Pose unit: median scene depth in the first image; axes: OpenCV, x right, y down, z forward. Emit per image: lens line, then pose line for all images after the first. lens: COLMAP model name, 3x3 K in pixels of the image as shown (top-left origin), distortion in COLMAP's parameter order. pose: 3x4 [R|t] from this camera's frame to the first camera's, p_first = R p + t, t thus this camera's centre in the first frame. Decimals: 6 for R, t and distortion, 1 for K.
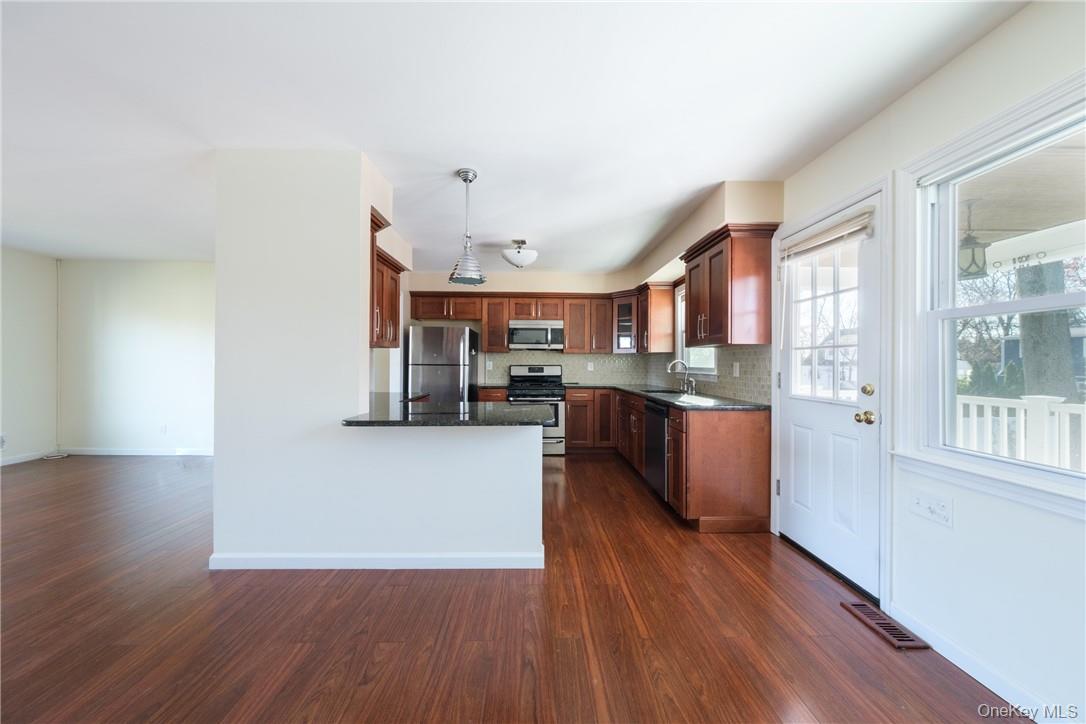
lens RADIAL K [[378.3, 0, 548.3], [0, 378.3, 364.6], [0, 0, 1]] dist [0.001710, -0.001756]
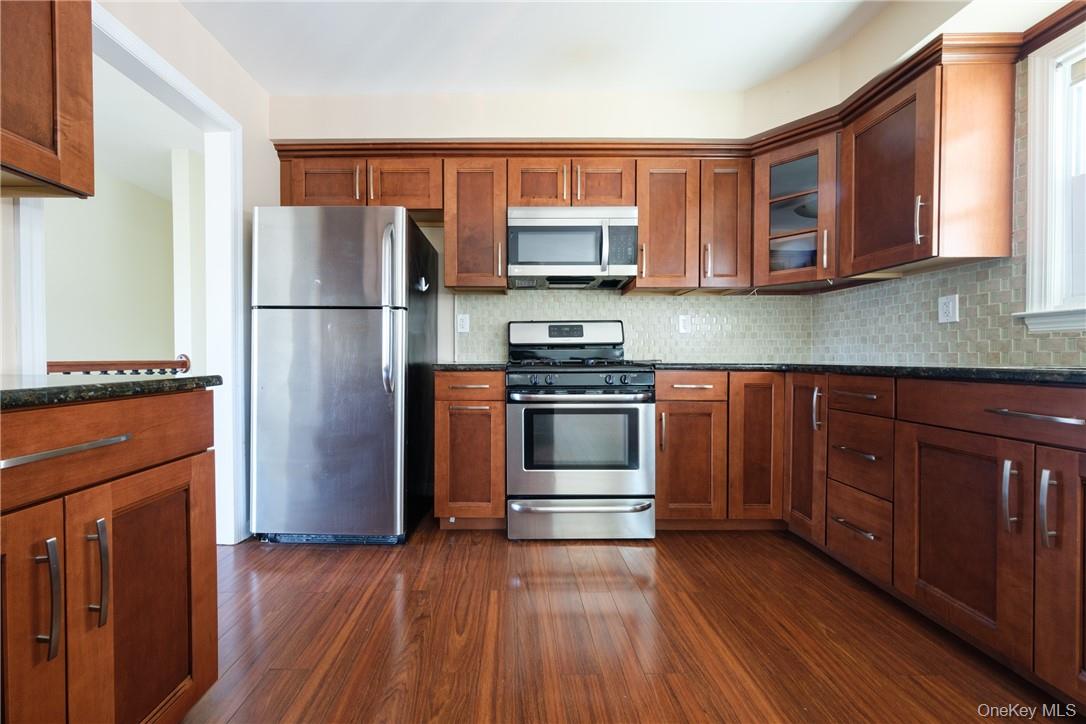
lens RADIAL K [[378.3, 0, 515.4], [0, 378.3, 361.5], [0, 0, 1]] dist [0.001710, -0.001756]
pose [[0.999169, -0.002243, -0.040693, -0.082814], [0.003015, 0.999817, 0.018904, 0.046676], [0.040643, -0.019011, 0.998993, 0.607868]]
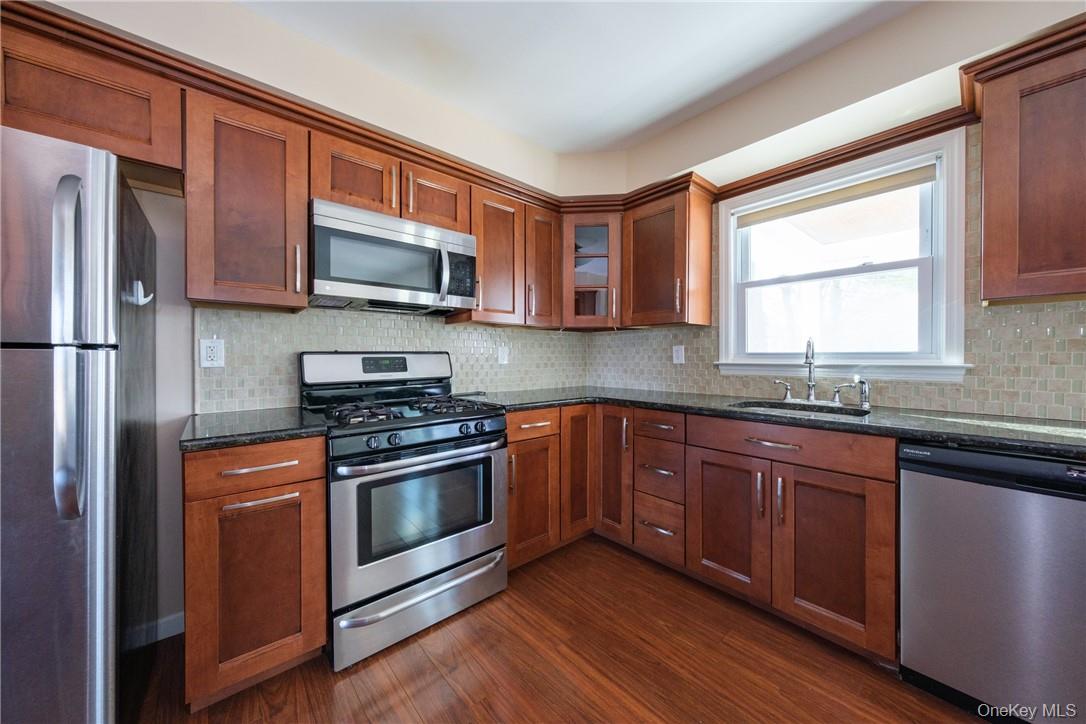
lens RADIAL K [[378.3, 0, 552.3], [0, 378.3, 359.7], [0, 0, 1]] dist [0.001710, -0.001756]
pose [[0.777477, -0.009897, 0.628833, -0.153502], [0.006396, 0.999949, 0.007830, 0.008308], [-0.628879, -0.002065, 0.777501, 0.681228]]
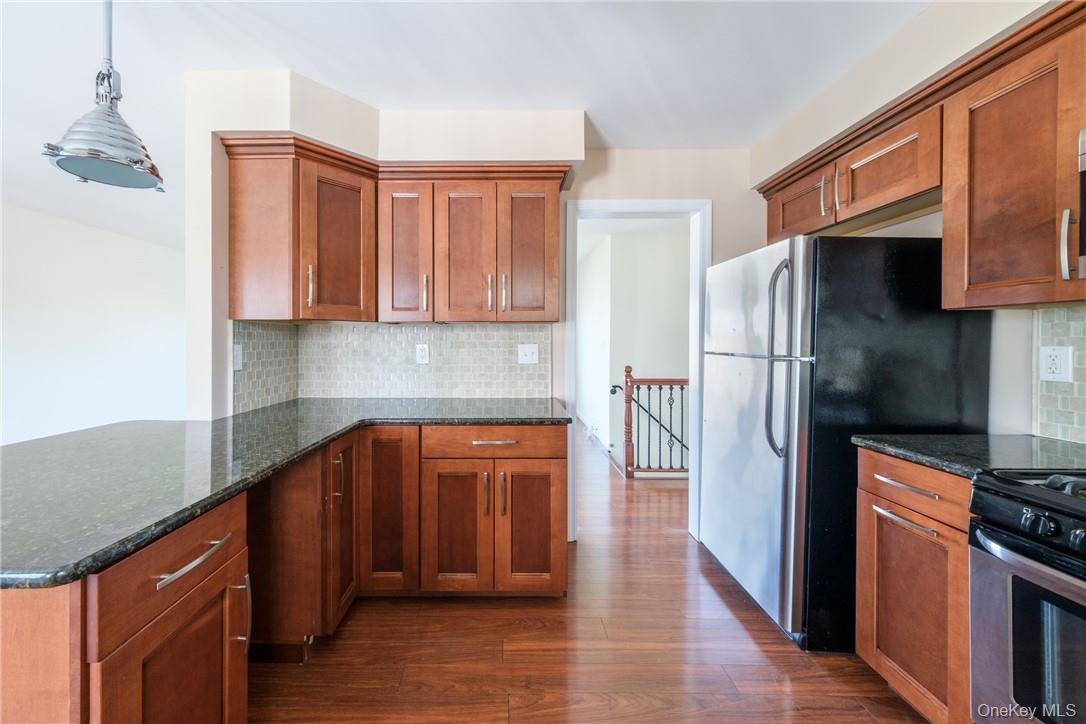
lens RADIAL K [[378.3, 0, 504.5], [0, 378.3, 344.6], [0, 0, 1]] dist [0.001710, -0.001756]
pose [[-0.036993, 0.004529, -0.999305, 0.102785], [0.000062, 0.999990, 0.004530, -0.011257], [0.999316, 0.000106, -0.036993, 0.750114]]
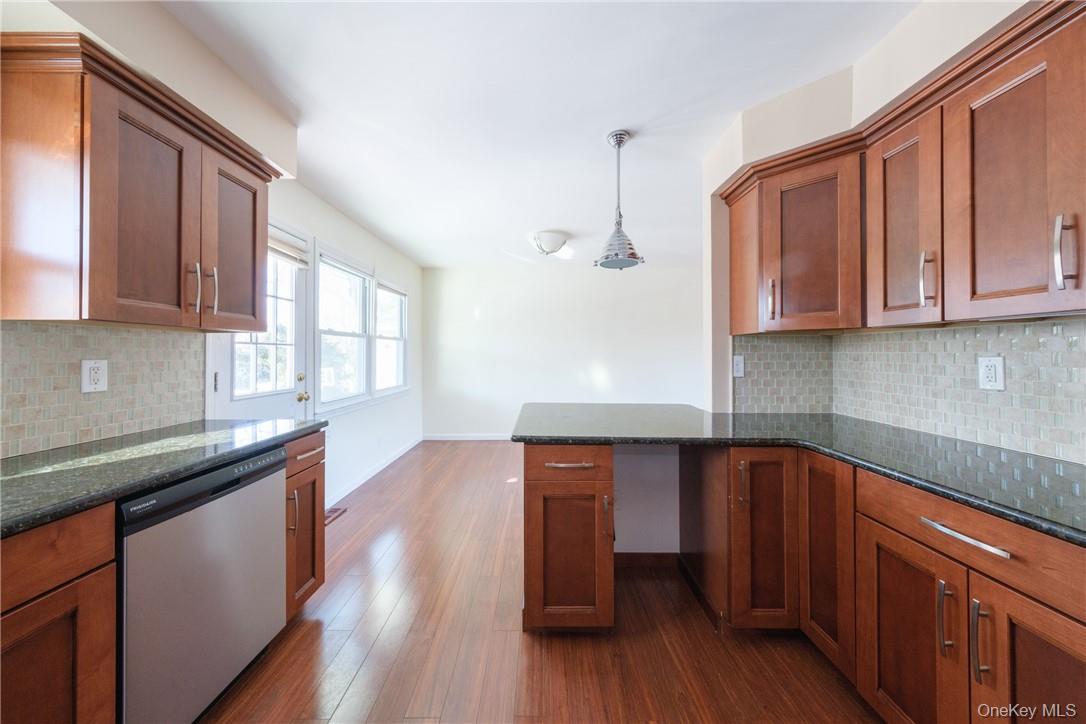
lens RADIAL K [[378.3, 0, 550.8], [0, 378.3, 349.5], [0, 0, 1]] dist [0.001710, -0.001756]
pose [[-0.999943, -0.005507, 0.009166, -0.036018], [-0.005616, 0.999914, -0.011890, -0.010086], [-0.009100, -0.011940, -0.999887, 0.920163]]
